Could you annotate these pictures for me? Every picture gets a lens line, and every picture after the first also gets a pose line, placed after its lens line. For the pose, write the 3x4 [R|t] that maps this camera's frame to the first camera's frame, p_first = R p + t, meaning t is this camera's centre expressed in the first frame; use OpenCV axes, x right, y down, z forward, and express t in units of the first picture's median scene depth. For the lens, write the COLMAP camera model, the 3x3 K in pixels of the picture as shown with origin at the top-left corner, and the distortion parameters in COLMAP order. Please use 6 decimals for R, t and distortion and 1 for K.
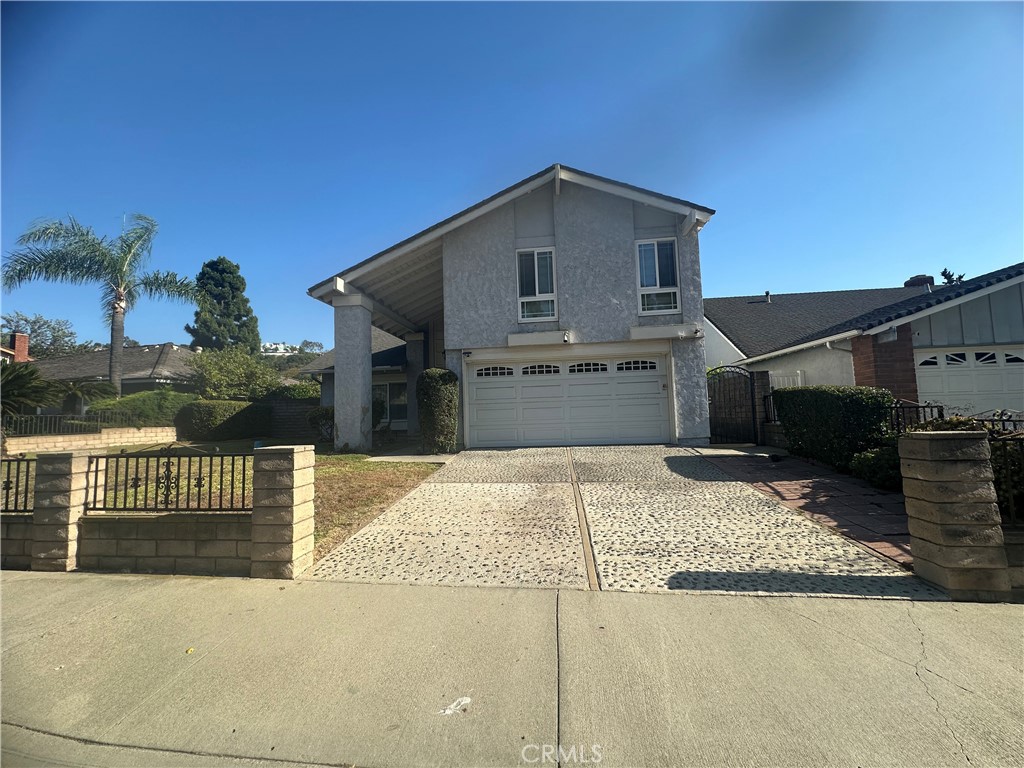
lens RADIAL K [[406.1, 0, 509.7], [0, 406.1, 384.4], [0, 0, 1]] dist [-0.000042, -0.000003]
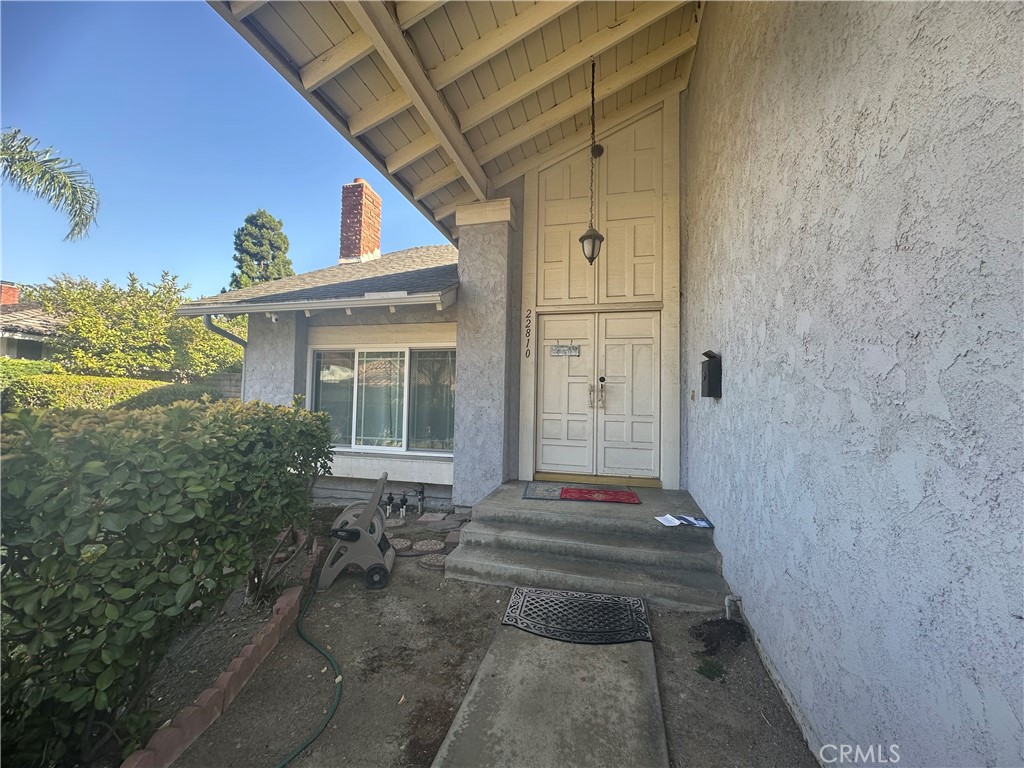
lens RADIAL K [[406.1, 0, 513.4], [0, 406.1, 384.0], [0, 0, 1]] dist [-0.000042, -0.000003]
pose [[0.989701, 0.041848, -0.136899, -0.050945], [-0.037659, 0.998744, 0.033043, 0.004637], [0.138109, -0.027547, 0.990034, 0.216132]]
